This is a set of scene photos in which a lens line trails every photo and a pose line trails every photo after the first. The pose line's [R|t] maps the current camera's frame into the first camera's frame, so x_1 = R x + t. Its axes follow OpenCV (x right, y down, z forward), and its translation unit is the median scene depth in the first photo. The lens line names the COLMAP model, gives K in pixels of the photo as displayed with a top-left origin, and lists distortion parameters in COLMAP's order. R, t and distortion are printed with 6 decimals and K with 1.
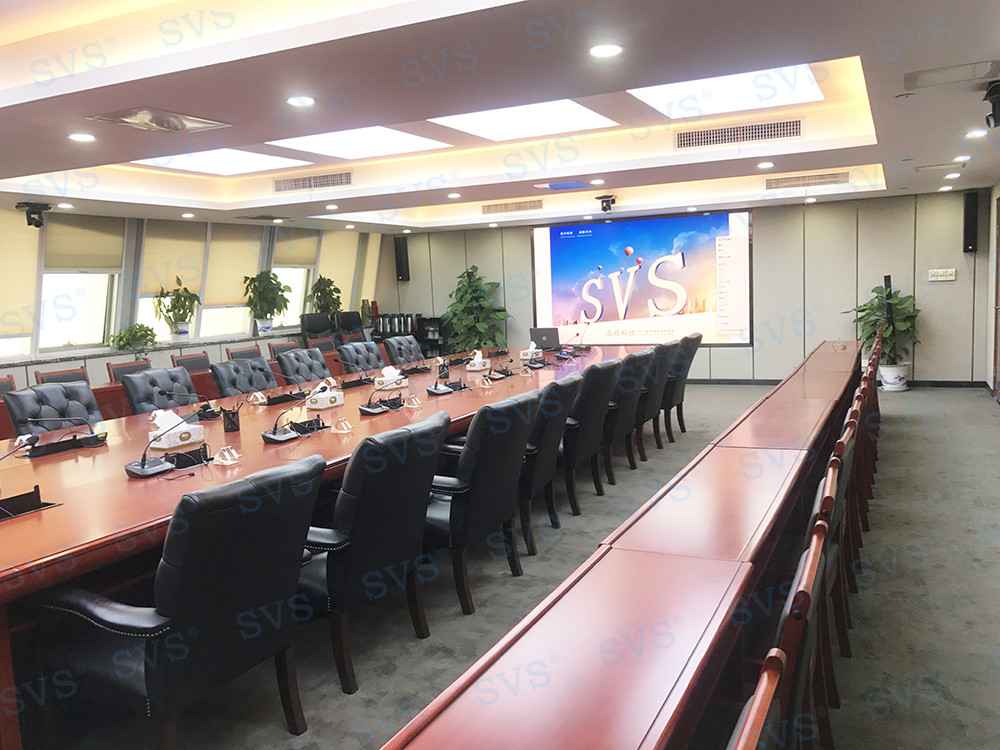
lens RADIAL K [[827.6, 0, 502.1], [0, 827.6, 384.0], [0, 0, 1]] dist [0.044049, -0.062533]
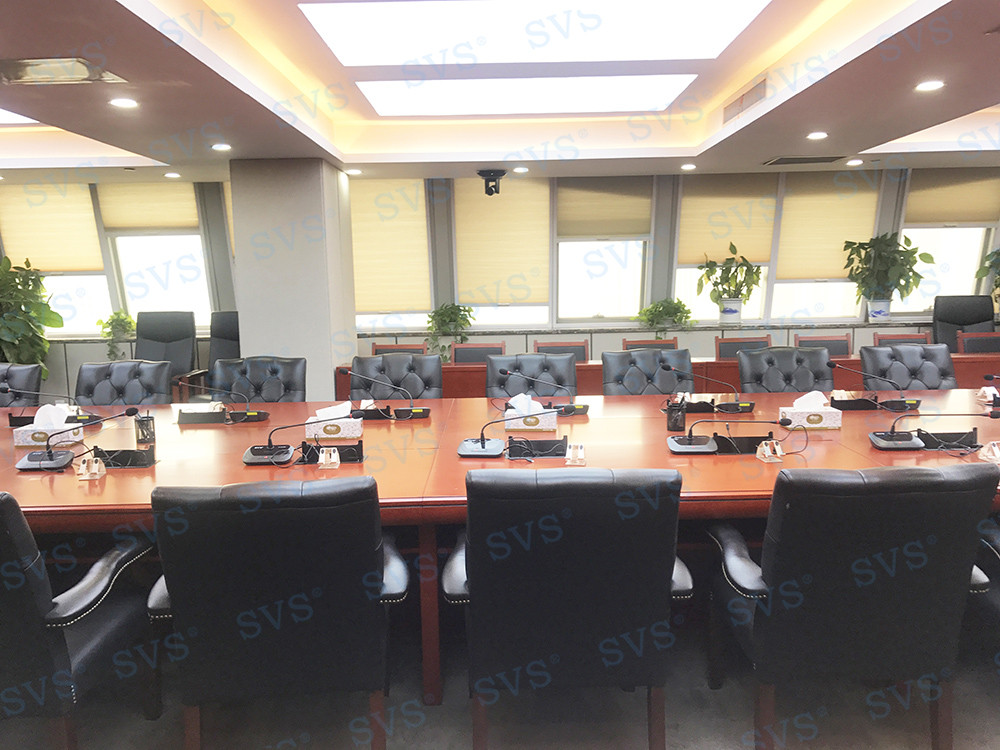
lens RADIAL K [[827.6, 0, 502.1], [0, 827.6, 367.8], [0, 0, 1]] dist [0.044049, -0.062533]
pose [[0.455181, 0.147491, -0.878098, 0.213034], [-0.106766, 0.988111, 0.110625, -0.064911], [0.883975, 0.043397, 0.465516, 0.373604]]
